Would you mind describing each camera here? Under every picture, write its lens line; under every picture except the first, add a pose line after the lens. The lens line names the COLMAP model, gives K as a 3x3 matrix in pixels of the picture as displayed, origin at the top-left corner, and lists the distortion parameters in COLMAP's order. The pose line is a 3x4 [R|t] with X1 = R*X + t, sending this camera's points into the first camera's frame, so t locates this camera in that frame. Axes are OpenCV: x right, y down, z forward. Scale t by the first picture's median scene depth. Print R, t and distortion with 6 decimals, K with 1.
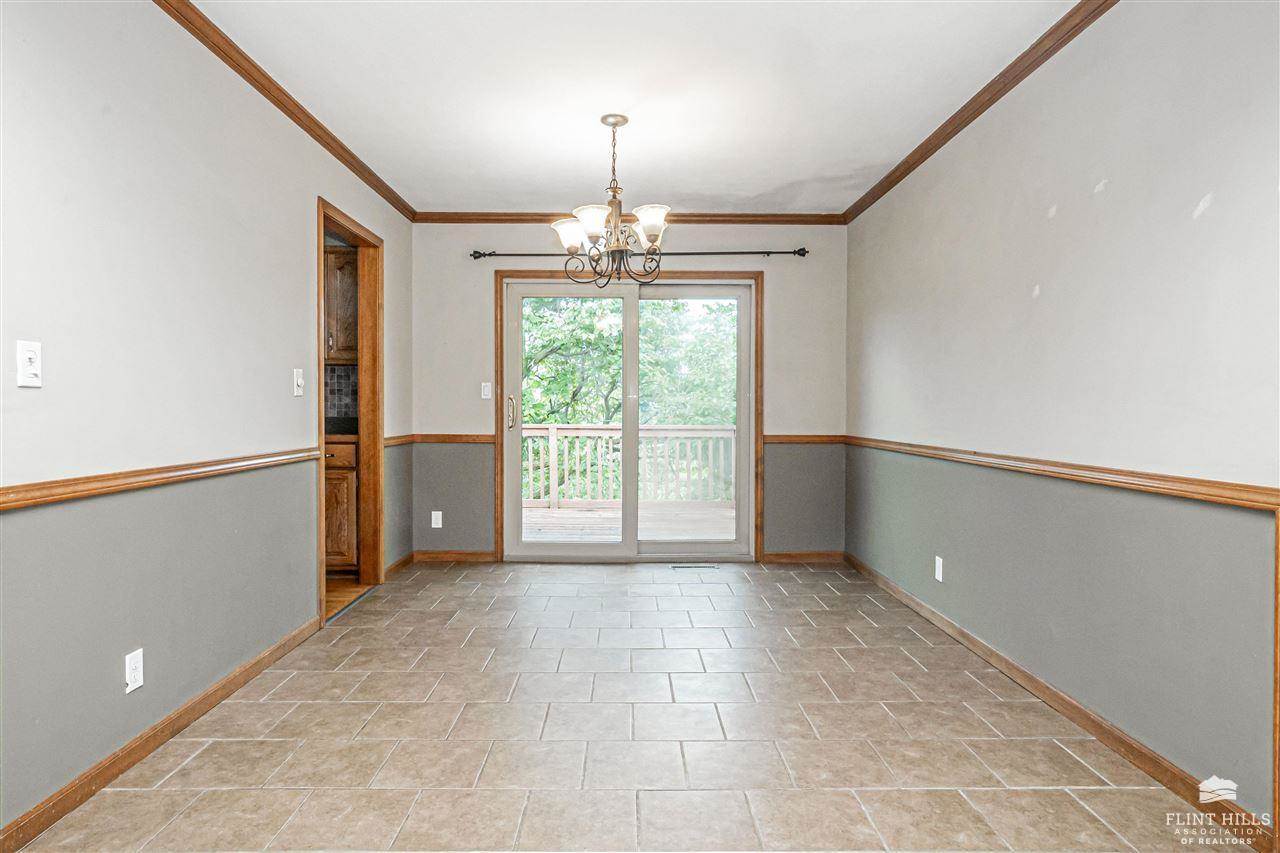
lens RADIAL K [[744.6, 0, 636.9], [0, 744.6, 423.1], [0, 0, 1]] dist [-0.012667, 0.021076]
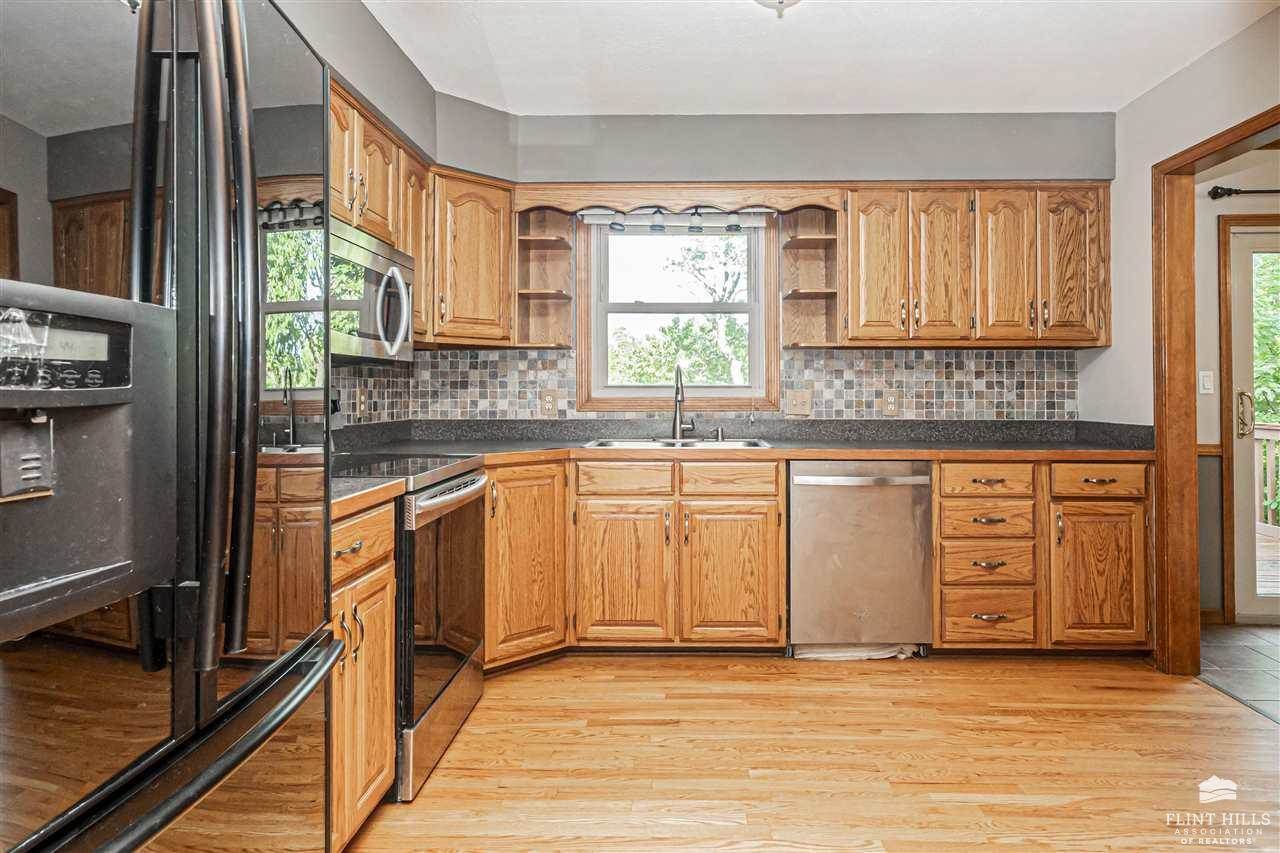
lens RADIAL K [[744.6, 0, 673.1], [0, 744.6, 385.4], [0, 0, 1]] dist [-0.012667, 0.021076]
pose [[0.998853, -0.002611, -0.047813, -0.769149], [0.001203, 0.999566, -0.029451, -0.022976], [0.047869, 0.029359, 0.998422, 0.294399]]
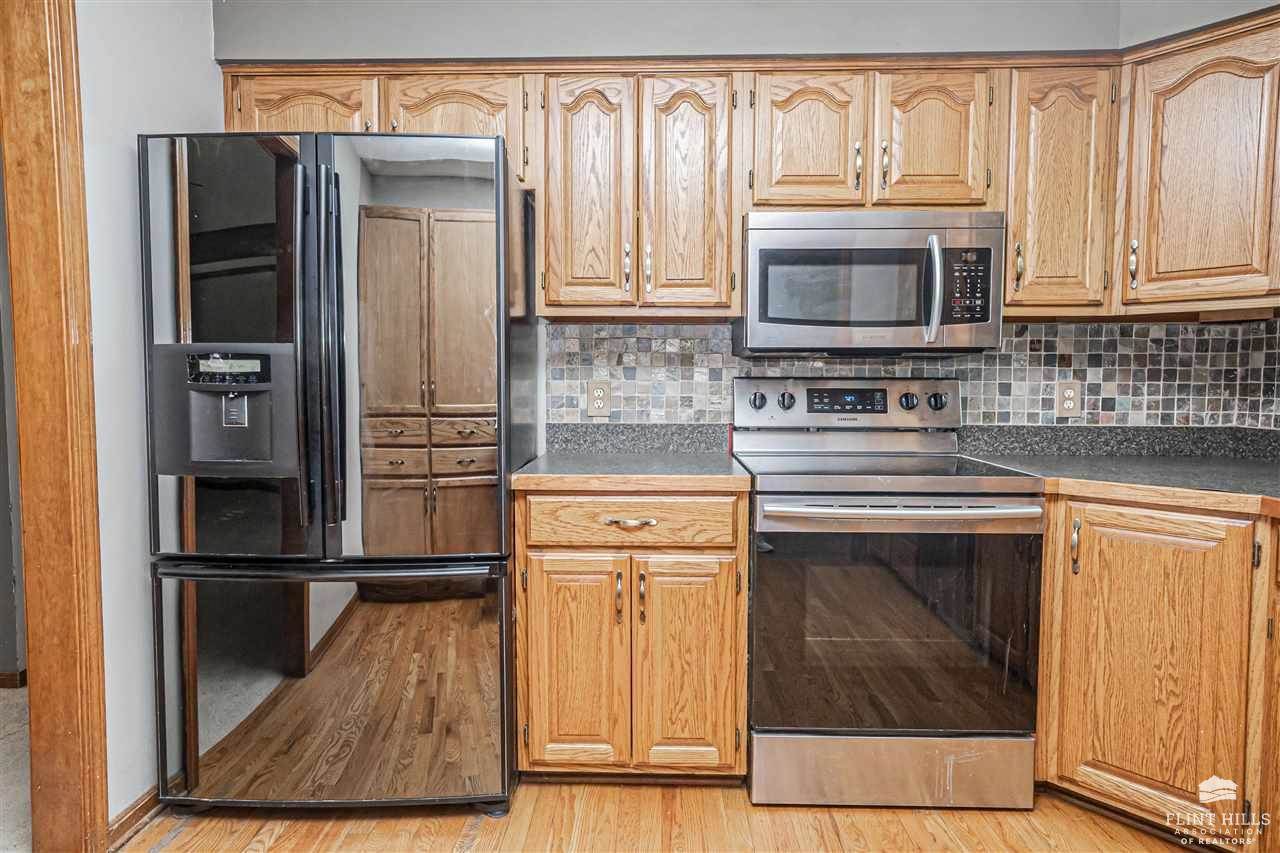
lens RADIAL K [[744.6, 0, 640.1], [0, 744.6, 420.5], [0, 0, 1]] dist [-0.012667, 0.021076]
pose [[-0.062465, 0.052025, -0.996690, -0.524853], [-0.022877, 0.998303, 0.053543, -0.033769], [0.997785, 0.026146, -0.061168, 0.687248]]
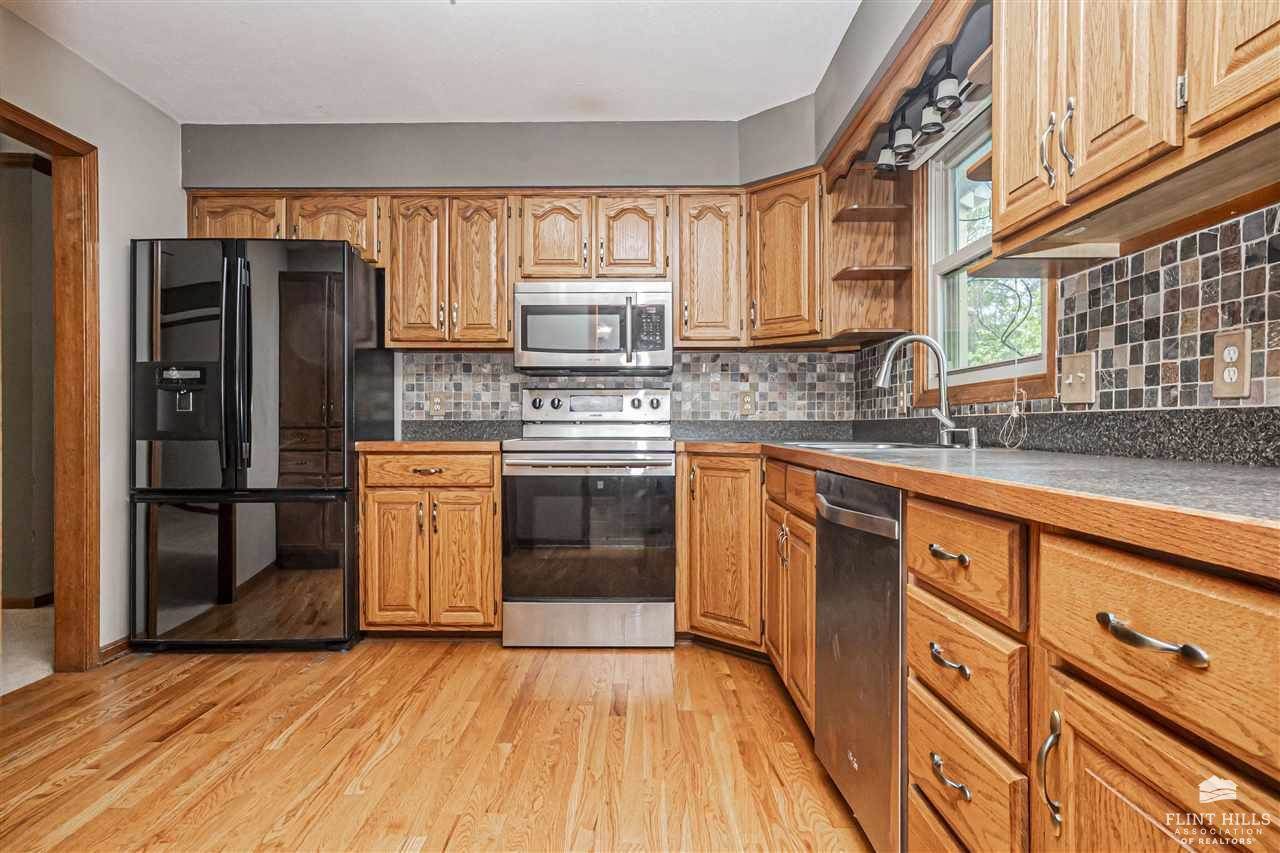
lens RADIAL K [[744.6, 0, 643.9], [0, 744.6, 427.8], [0, 0, 1]] dist [-0.012667, 0.021076]
pose [[-0.043924, -0.002689, -0.999031, -0.259883], [-0.020372, 0.999791, -0.001795, 0.003948], [0.998827, 0.020273, -0.043969, 0.888333]]
